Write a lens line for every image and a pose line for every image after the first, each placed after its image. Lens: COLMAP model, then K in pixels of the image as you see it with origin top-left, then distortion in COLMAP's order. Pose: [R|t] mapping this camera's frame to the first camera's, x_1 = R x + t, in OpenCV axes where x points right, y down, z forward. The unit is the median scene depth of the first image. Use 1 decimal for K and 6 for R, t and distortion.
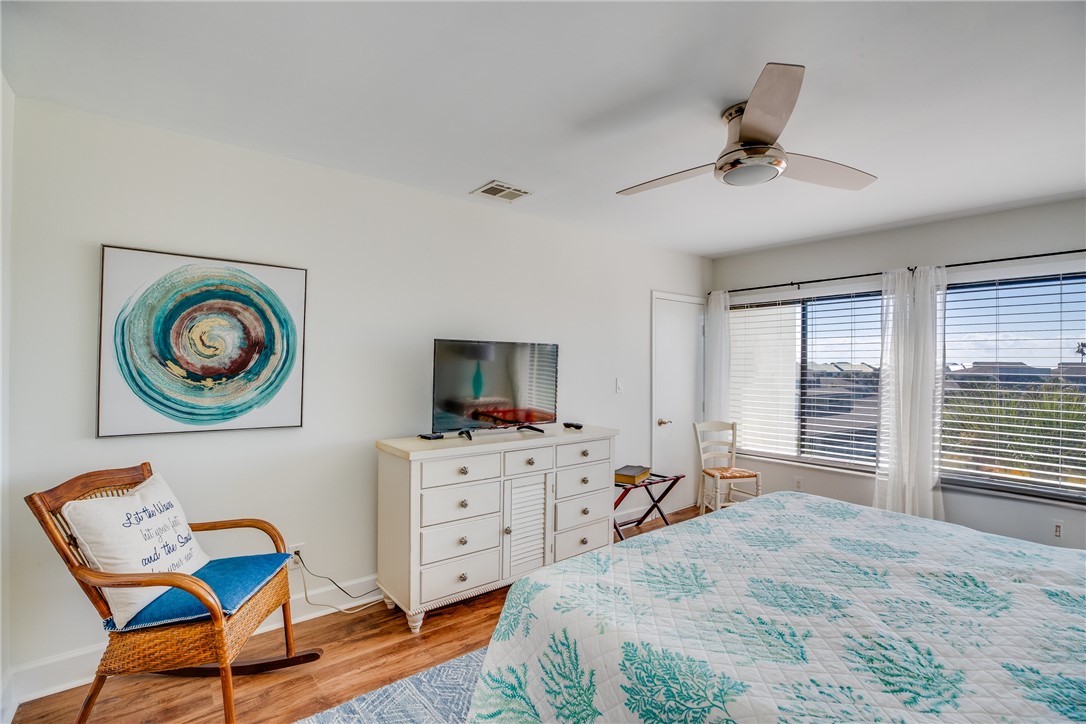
lens RADIAL K [[500.3, 0, 550.5], [0, 500.3, 360.8], [0, 0, 1]] dist [-0.042232, 0.011548]
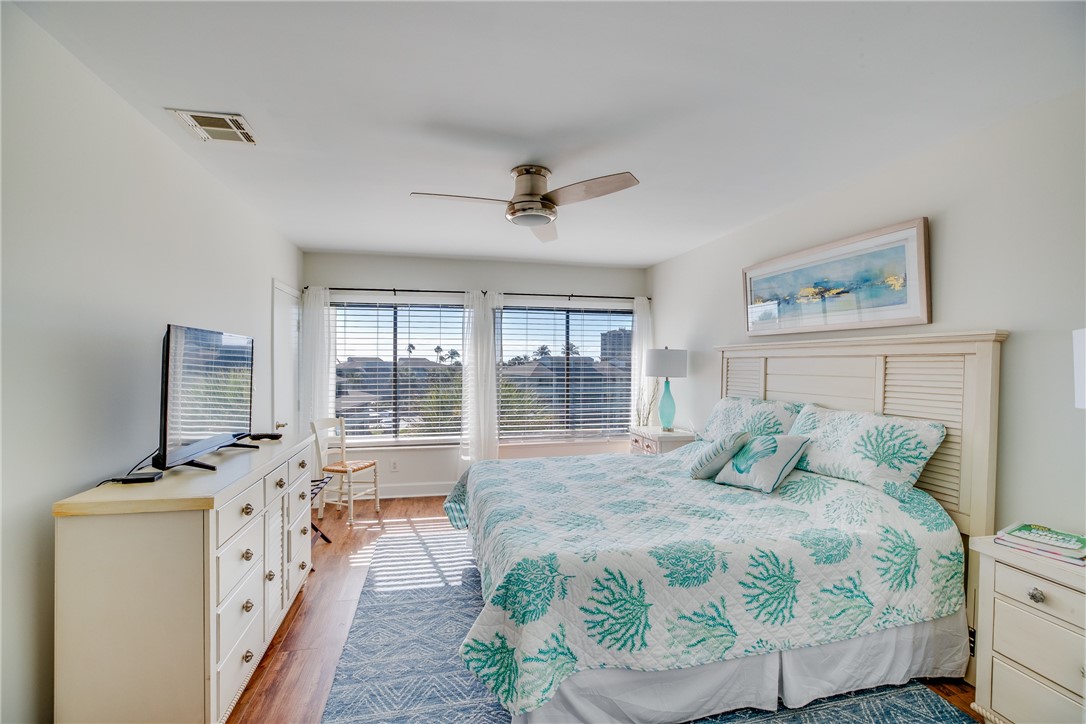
lens RADIAL K [[500.3, 0, 543.4], [0, 500.3, 360.9], [0, 0, 1]] dist [-0.042232, 0.011548]
pose [[0.444694, -0.003564, 0.895676, -0.884315], [-0.005716, 0.999960, 0.006817, -0.006145], [-0.895665, -0.008151, 0.444656, 0.421170]]
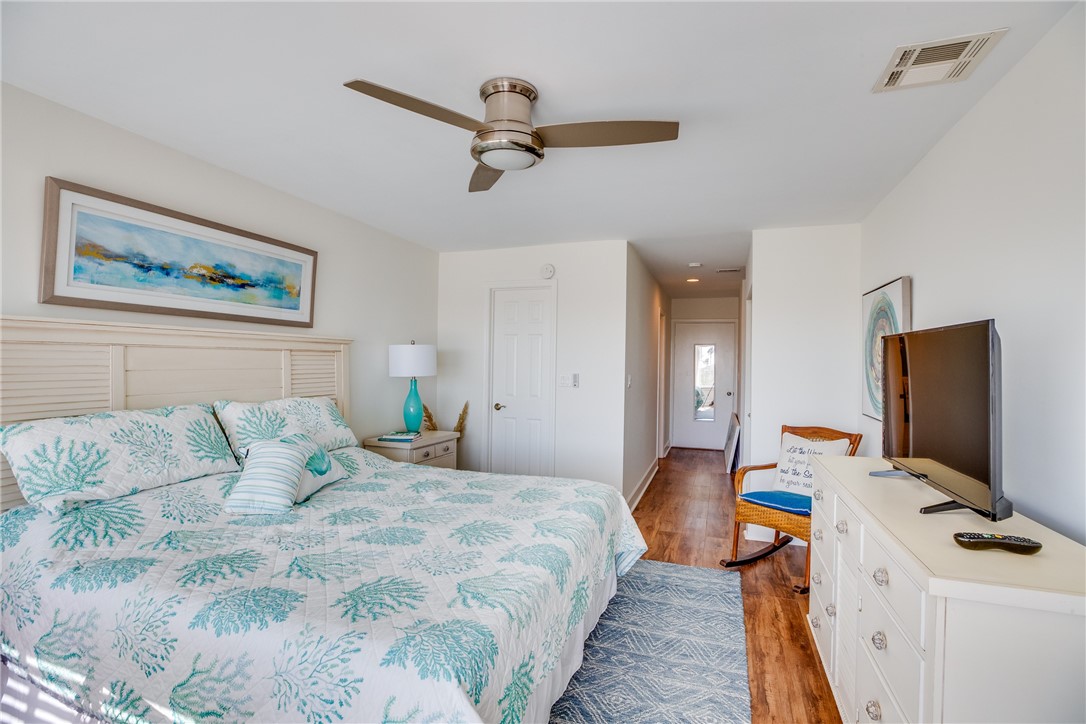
lens RADIAL K [[500.3, 0, 542.8], [0, 500.3, 358.0], [0, 0, 1]] dist [-0.042232, 0.011548]
pose [[-0.859194, -0.024588, -0.511059, 0.932899], [-0.020573, 0.999697, -0.013509, 0.015272], [0.511236, -0.001093, -0.859440, 2.098407]]
